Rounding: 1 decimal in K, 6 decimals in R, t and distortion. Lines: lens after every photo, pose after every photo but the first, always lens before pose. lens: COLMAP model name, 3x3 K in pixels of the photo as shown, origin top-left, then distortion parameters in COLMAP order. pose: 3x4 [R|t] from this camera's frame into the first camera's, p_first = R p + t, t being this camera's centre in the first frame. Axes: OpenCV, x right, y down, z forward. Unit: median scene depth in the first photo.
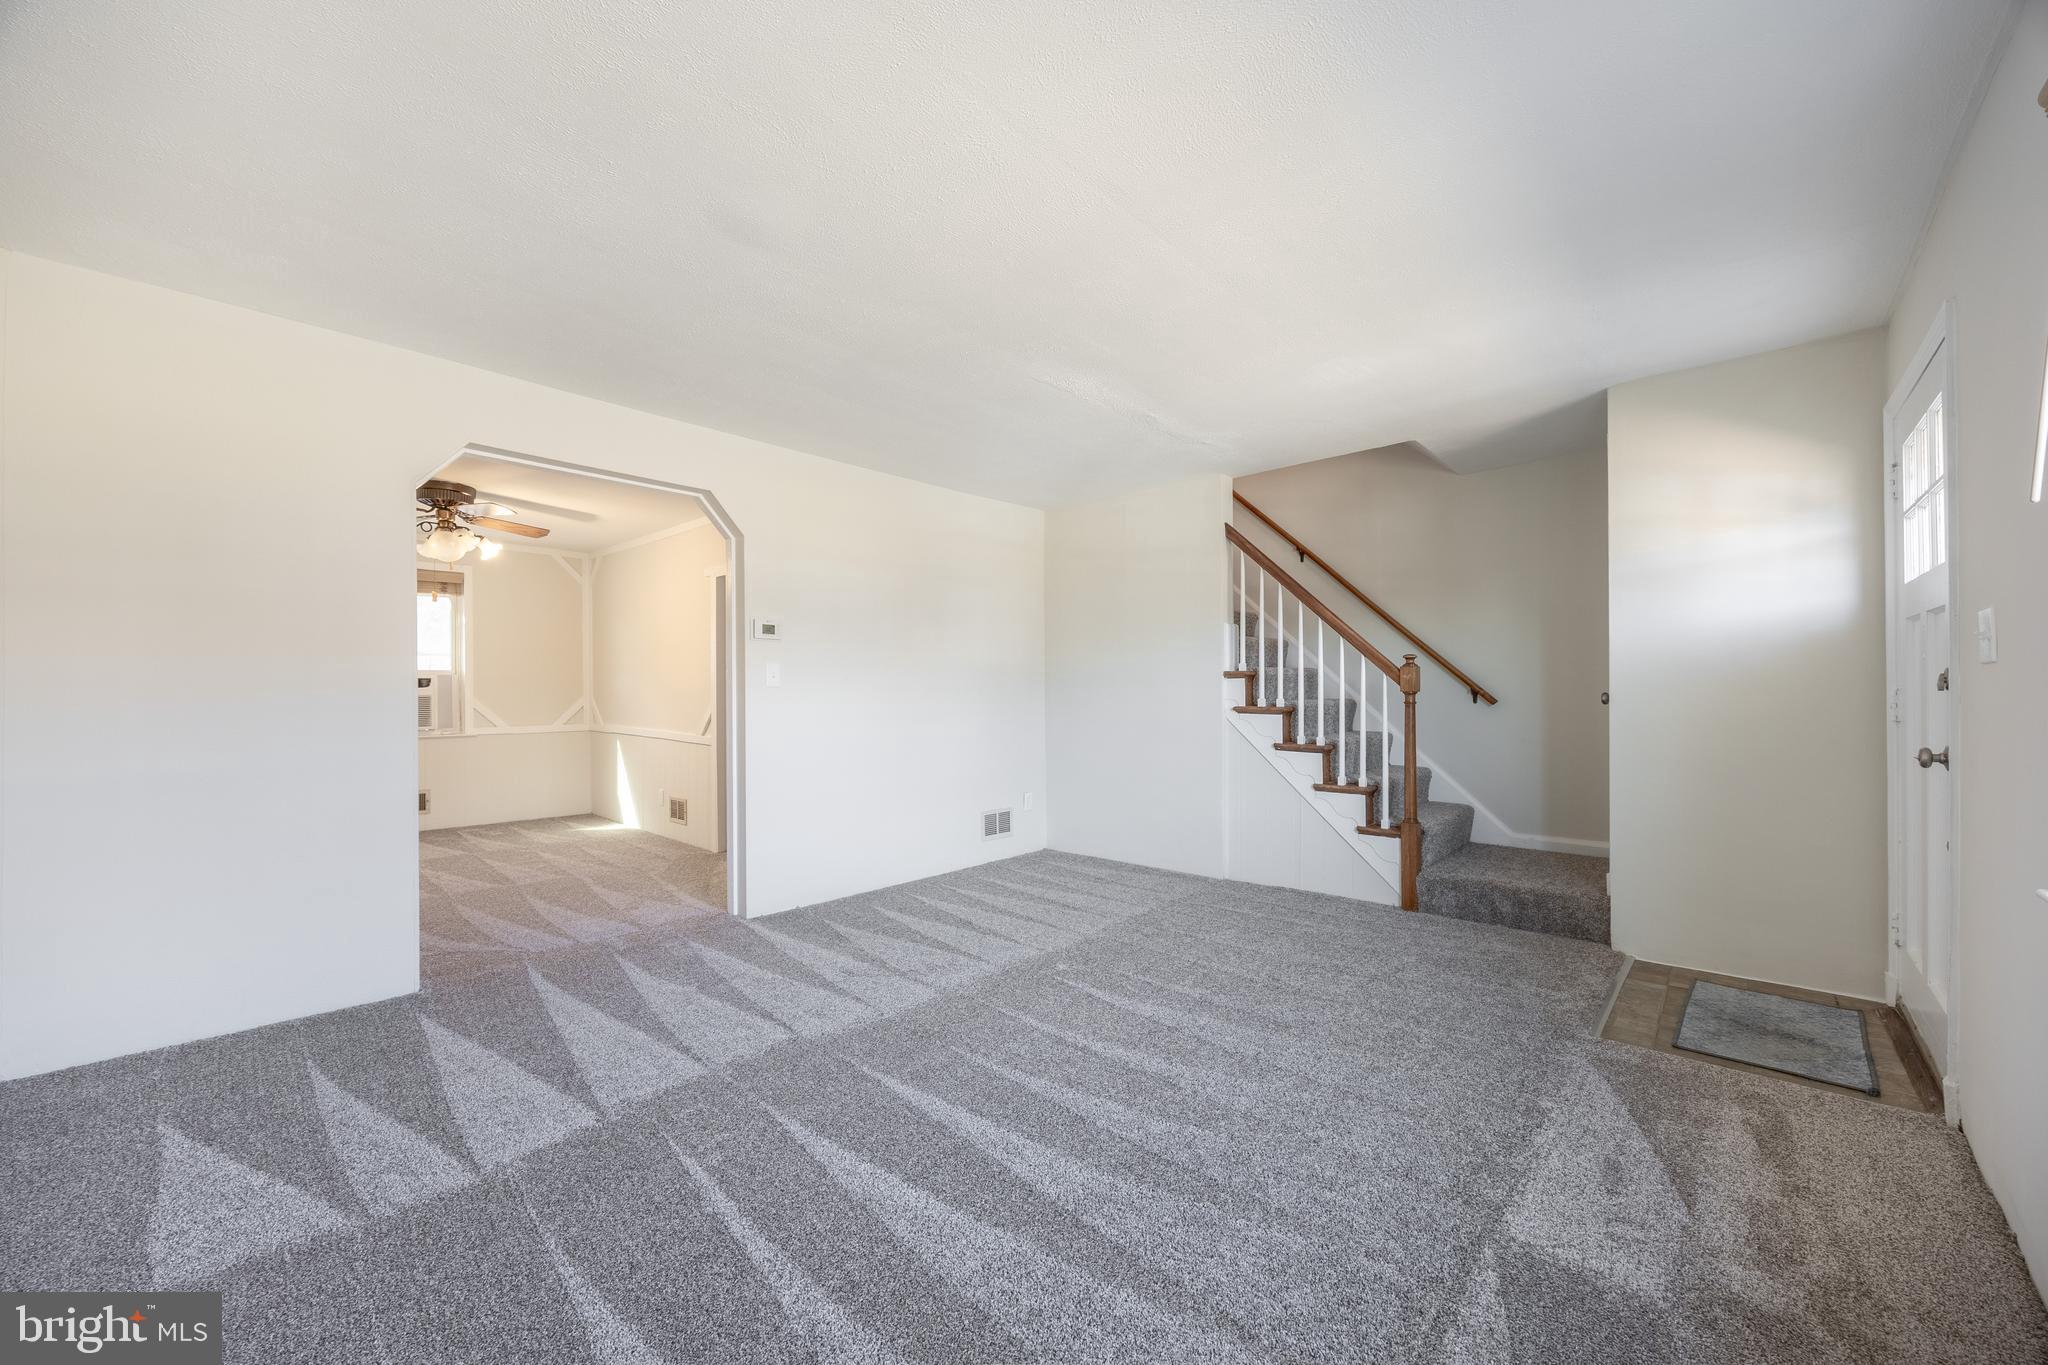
lens RADIAL K [[776.3, 0, 1019.0], [0, 776.3, 689.2], [0, 0, 1]] dist [-0.001551, -0.000185]
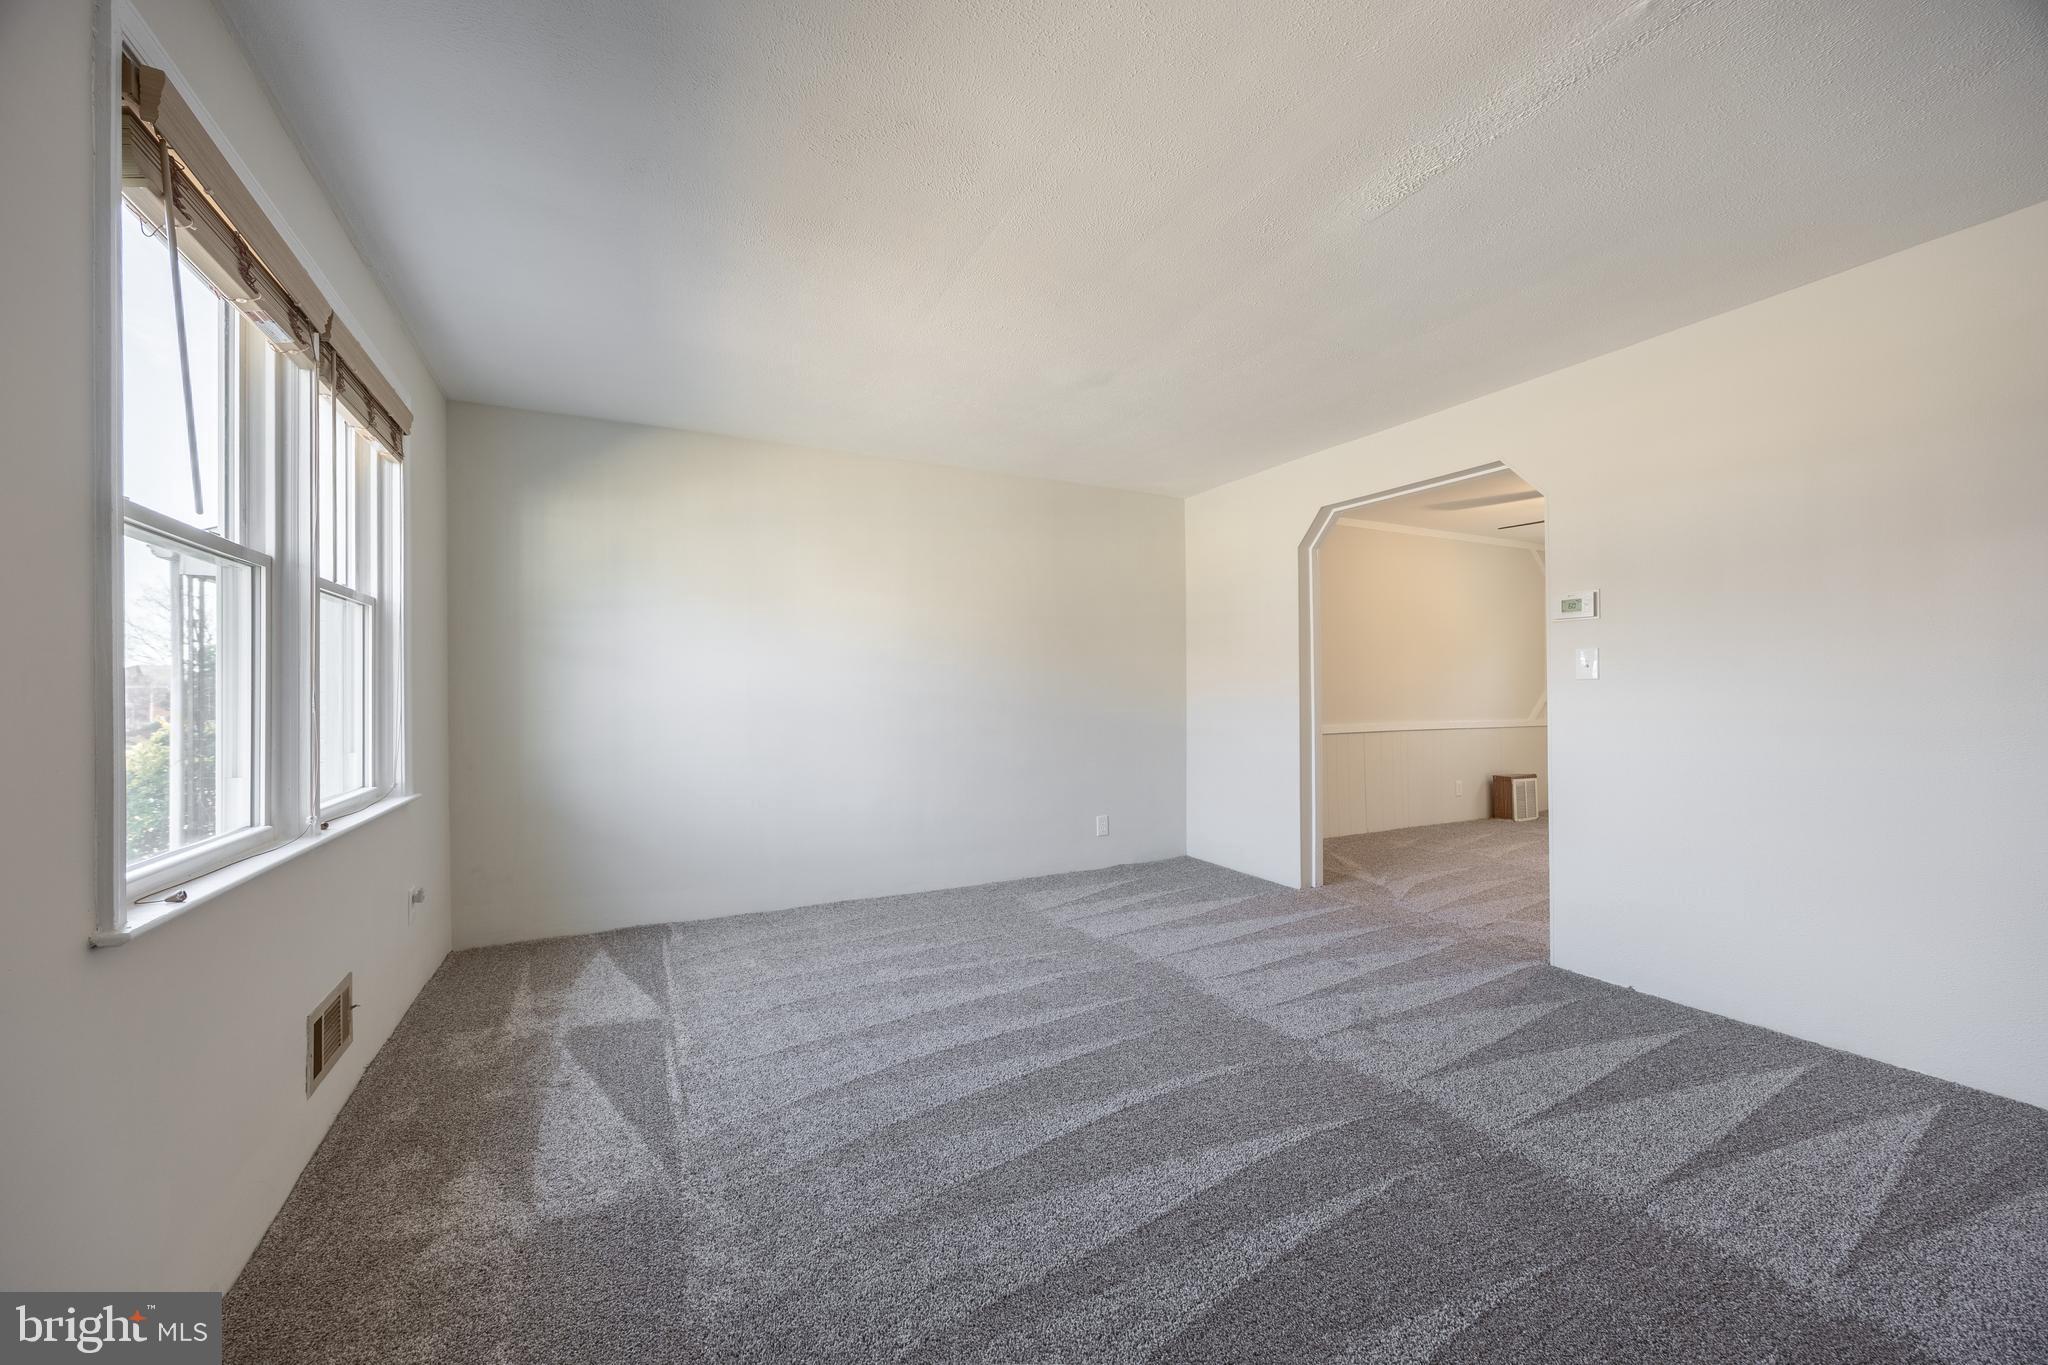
lens RADIAL K [[776.3, 0, 1019.0], [0, 776.3, 689.2], [0, 0, 1]] dist [-0.001551, -0.000185]
pose [[-0.341774, 0.001863, -0.939780, 0.403562], [0.012755, 0.999915, -0.002657, 0.001286], [0.939695, -0.012895, -0.341769, 0.507561]]
